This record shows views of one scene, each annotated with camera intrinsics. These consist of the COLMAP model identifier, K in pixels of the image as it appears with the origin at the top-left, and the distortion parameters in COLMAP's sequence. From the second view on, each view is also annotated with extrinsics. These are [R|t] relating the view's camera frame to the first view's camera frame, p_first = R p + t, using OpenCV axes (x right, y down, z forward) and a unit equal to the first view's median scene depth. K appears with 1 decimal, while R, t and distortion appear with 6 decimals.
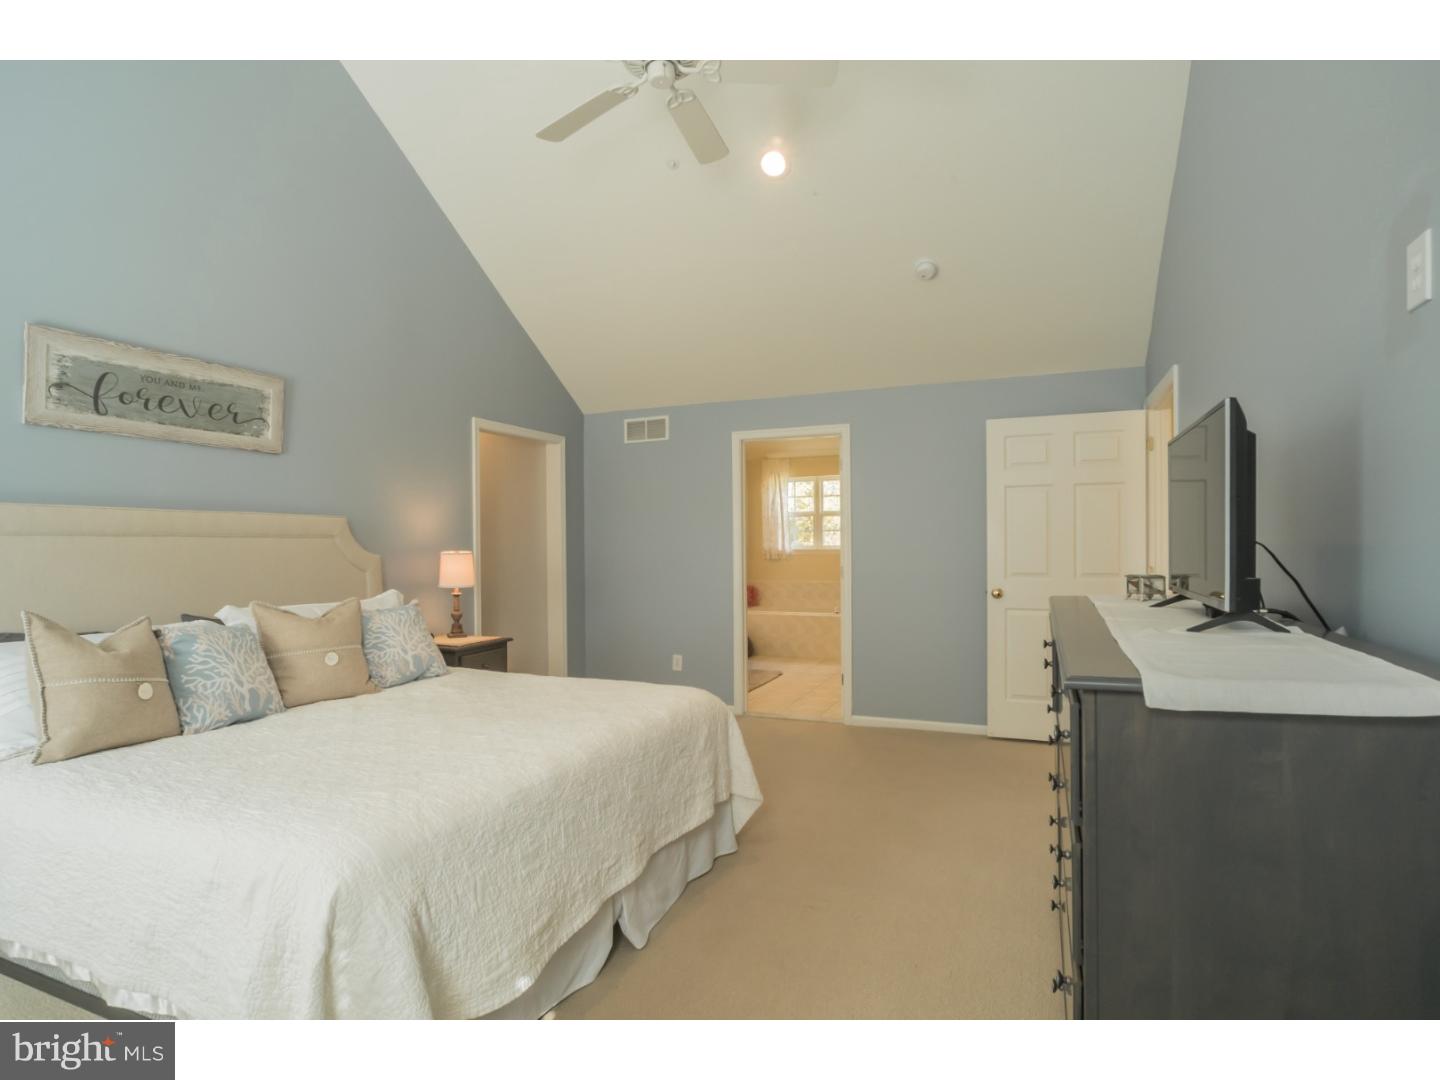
lens RADIAL K [[783.1, 0, 726.9], [0, 783.1, 539.2], [0, 0, 1]] dist [-0.005599, -0.000417]
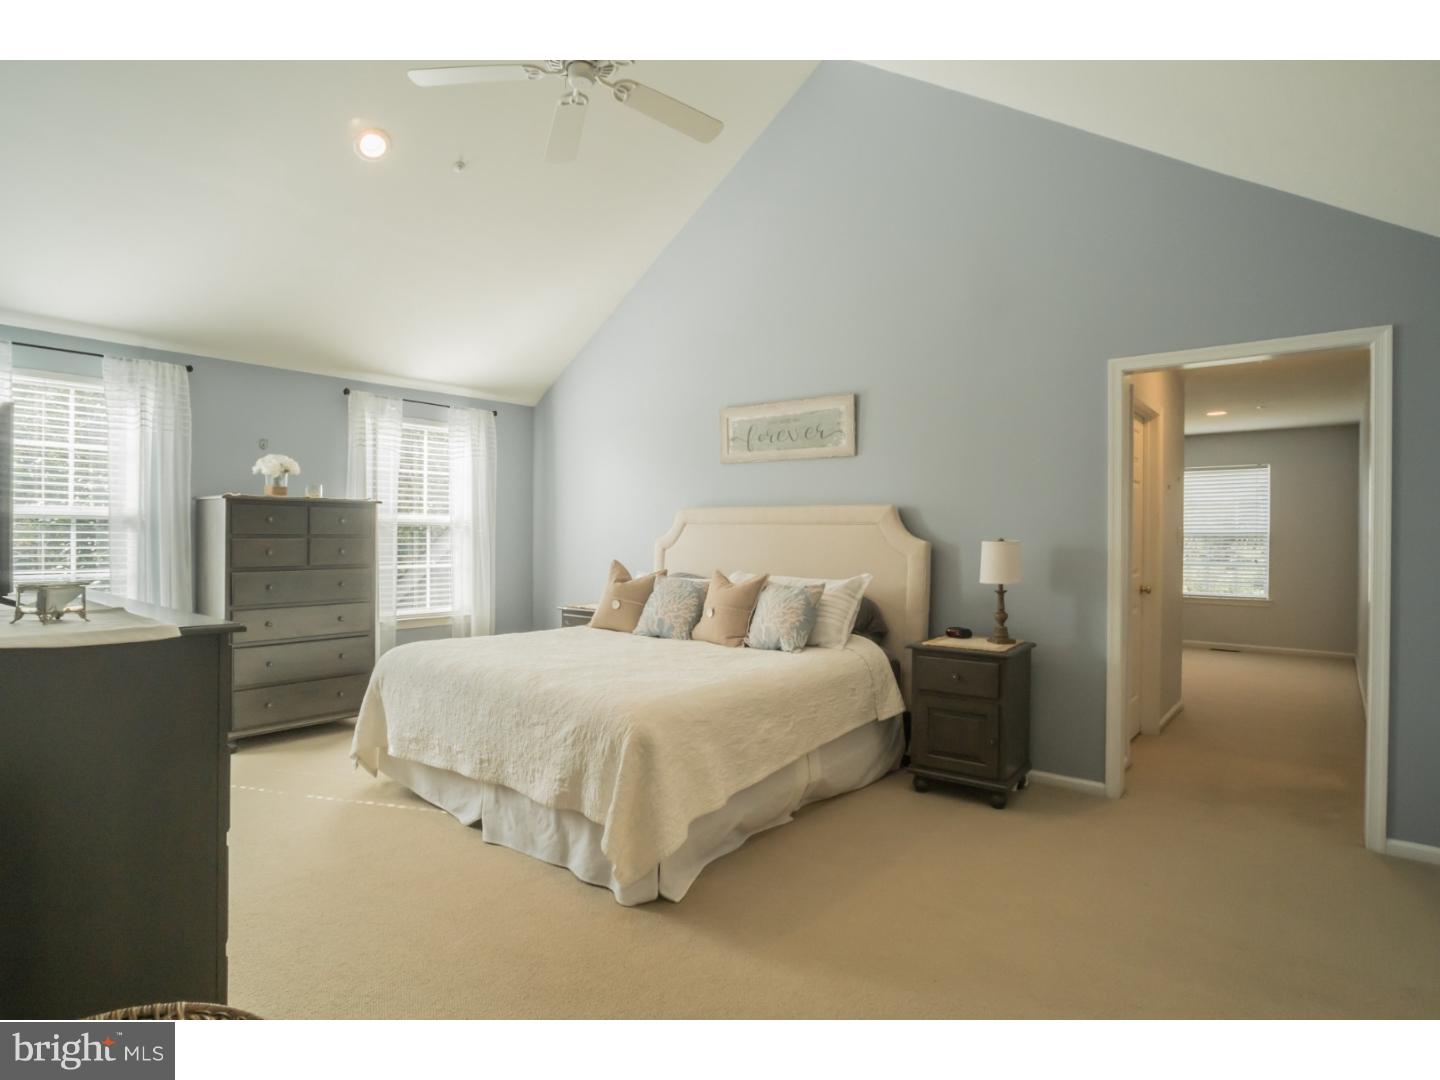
lens RADIAL K [[783.1, 0, 721.0], [0, 783.1, 539.9], [0, 0, 1]] dist [-0.005599, -0.000417]
pose [[-0.309458, 0.007608, -0.950883, 0.726743], [-0.004657, 0.999944, 0.009516, 0.011744], [0.950902, 0.007373, -0.309405, 1.324809]]
